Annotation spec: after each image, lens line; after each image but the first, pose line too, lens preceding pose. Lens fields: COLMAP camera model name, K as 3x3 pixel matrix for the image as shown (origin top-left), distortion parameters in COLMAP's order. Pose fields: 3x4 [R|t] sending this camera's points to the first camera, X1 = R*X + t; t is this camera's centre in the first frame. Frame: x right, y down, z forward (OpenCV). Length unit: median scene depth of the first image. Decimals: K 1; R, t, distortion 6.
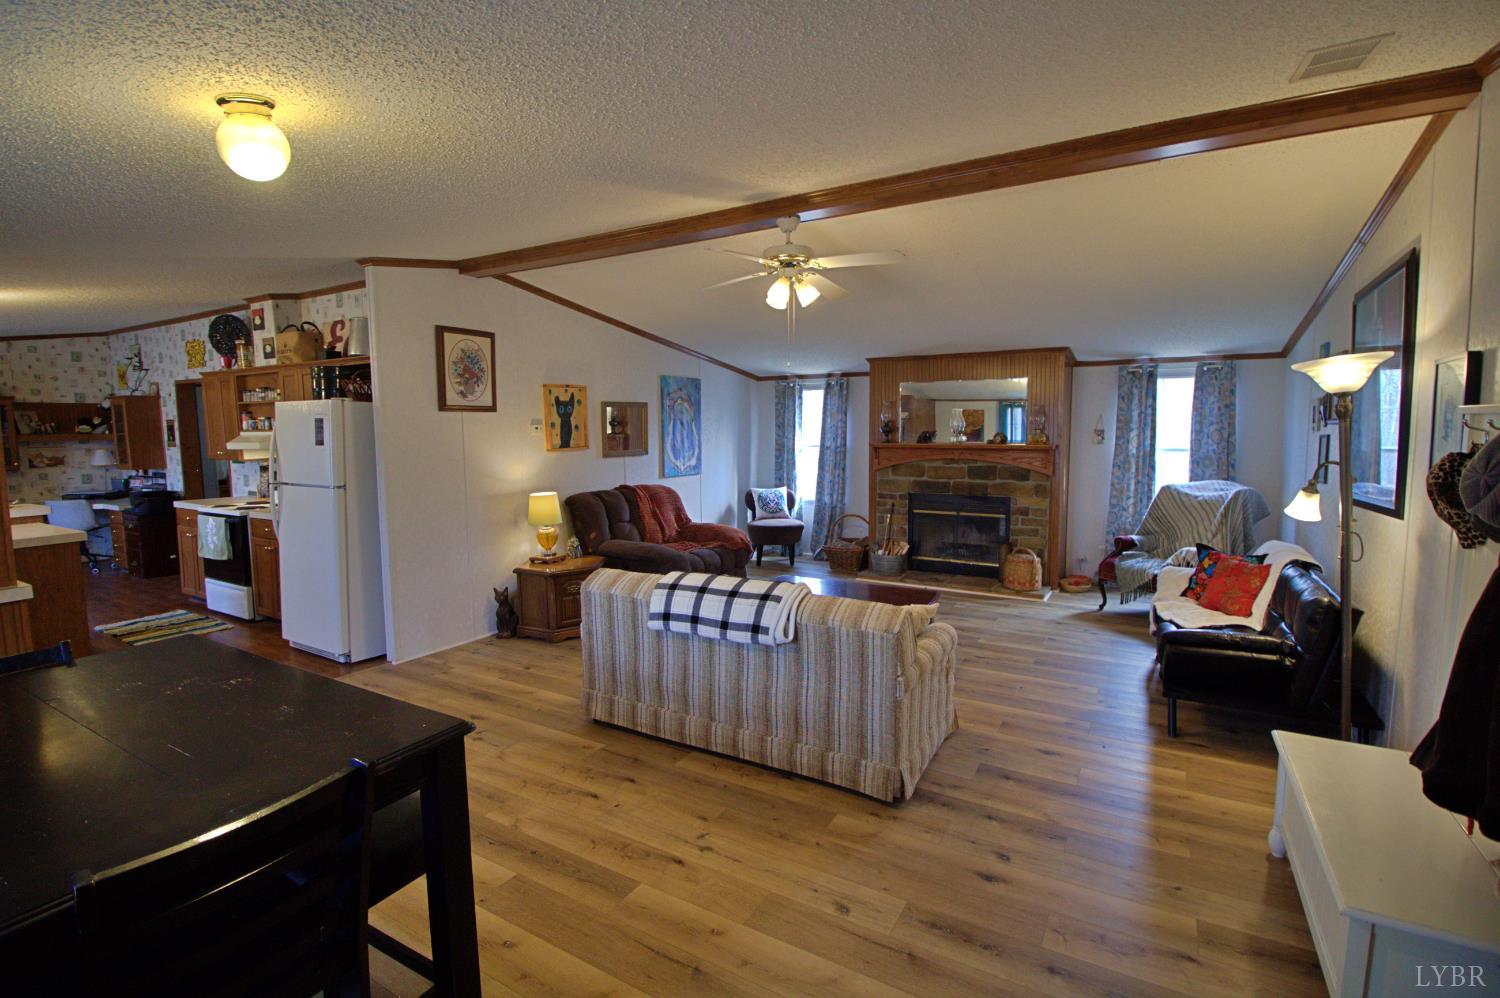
lens RADIAL K [[694.9, 0, 750.0], [0, 694.9, 499.0], [0, 0, 1]] dist [0.000141, -0.012935]
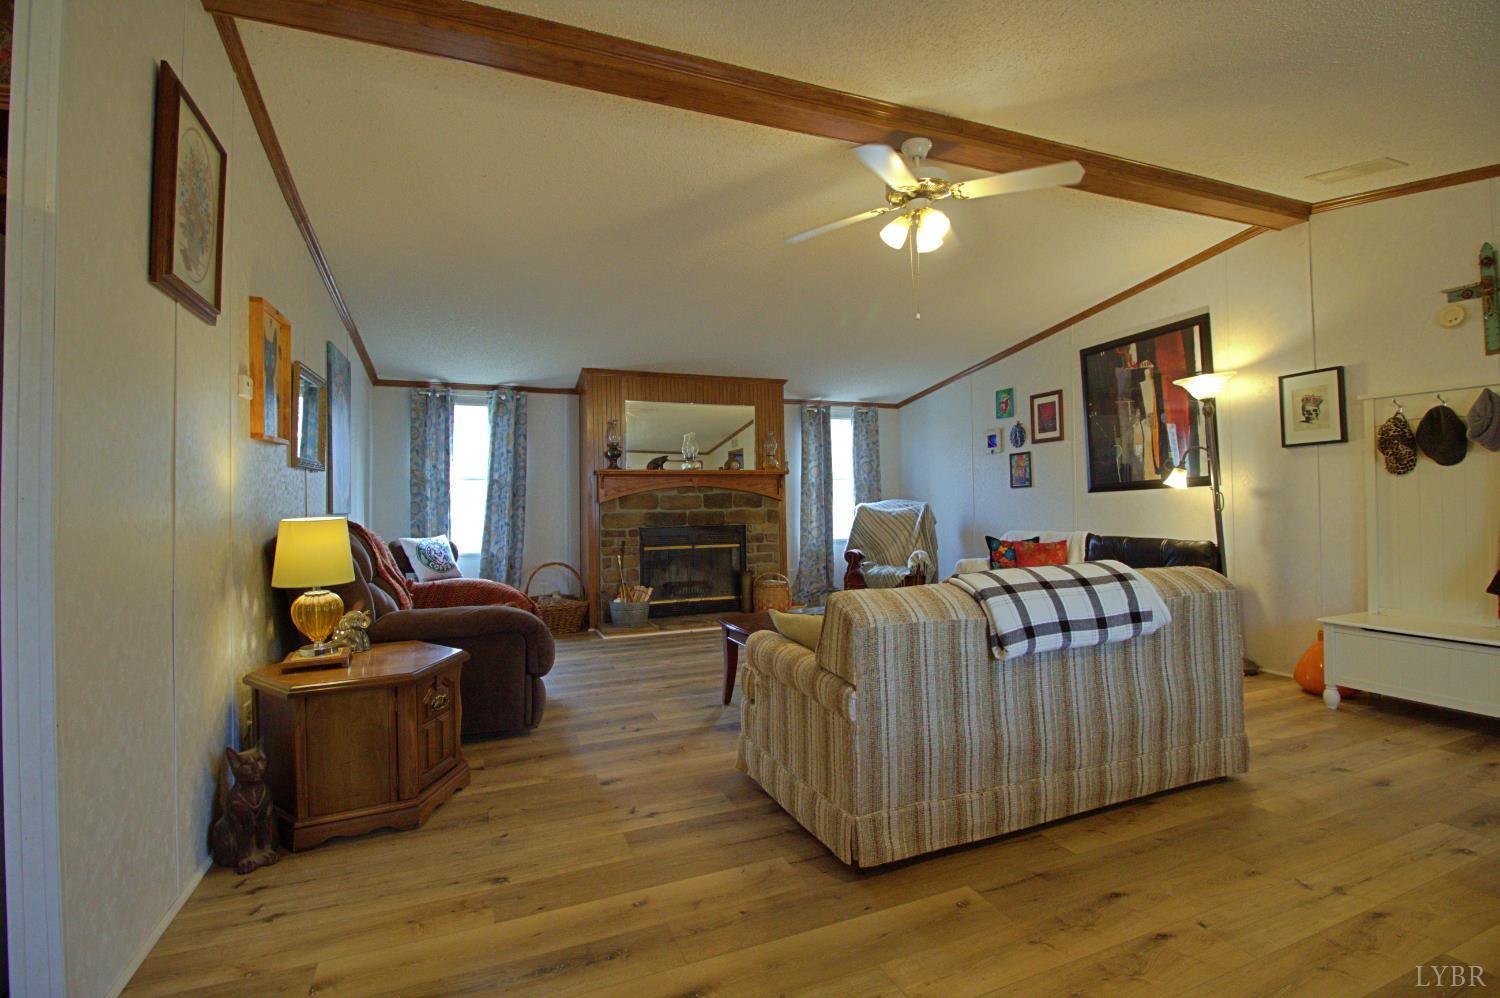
lens RADIAL K [[694.9, 0, 750.0], [0, 694.9, 499.0], [0, 0, 1]] dist [0.000141, -0.012935]
pose [[0.600568, 0.002018, 0.799571, -0.449219], [0.093767, 0.992919, -0.072936, 0.037030], [-0.794056, 0.118776, 0.596126, 0.445884]]
